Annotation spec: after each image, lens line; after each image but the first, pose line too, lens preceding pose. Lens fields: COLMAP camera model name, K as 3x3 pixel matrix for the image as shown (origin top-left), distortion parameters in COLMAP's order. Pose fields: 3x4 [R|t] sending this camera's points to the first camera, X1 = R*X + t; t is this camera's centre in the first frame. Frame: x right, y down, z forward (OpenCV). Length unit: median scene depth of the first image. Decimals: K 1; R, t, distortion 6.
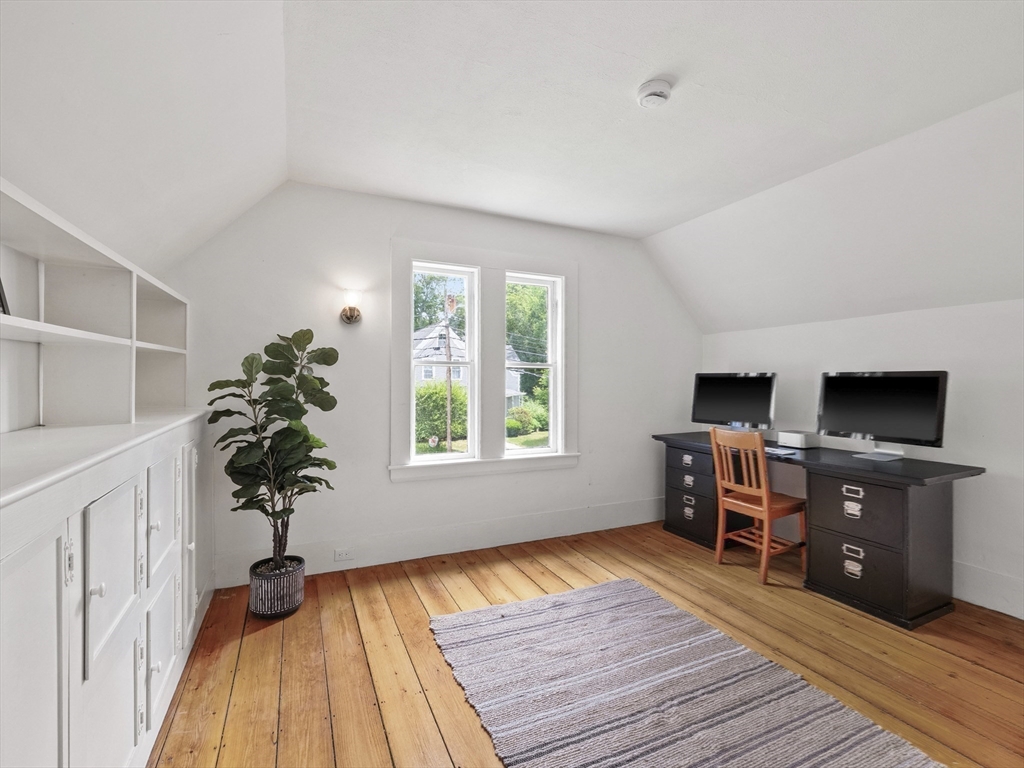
lens RADIAL K [[470.1, 0, 509.4], [0, 470.1, 380.8], [0, 0, 1]] dist [-0.000537, 0.000541]
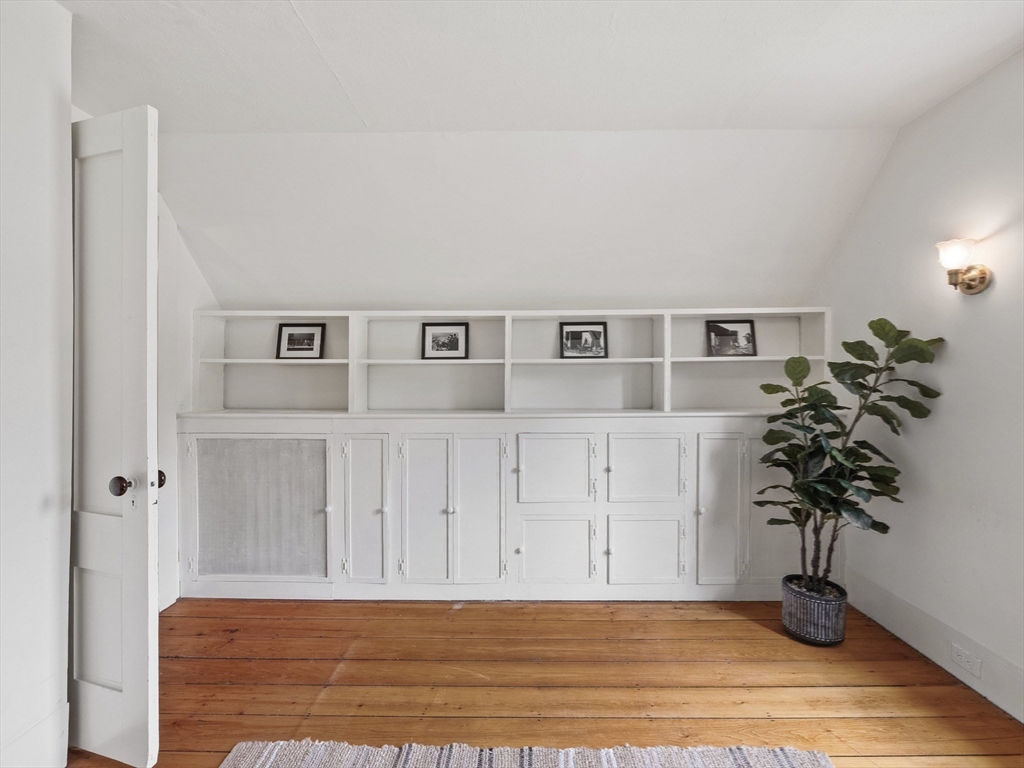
lens RADIAL K [[470.1, 0, 509.8], [0, 470.1, 379.8], [0, 0, 1]] dist [-0.000537, 0.000541]
pose [[-0.430429, 0.002997, -0.902620, 0.557591], [-0.000608, 0.999993, 0.003610, -0.011075], [0.902624, 0.002103, -0.430424, 0.827368]]
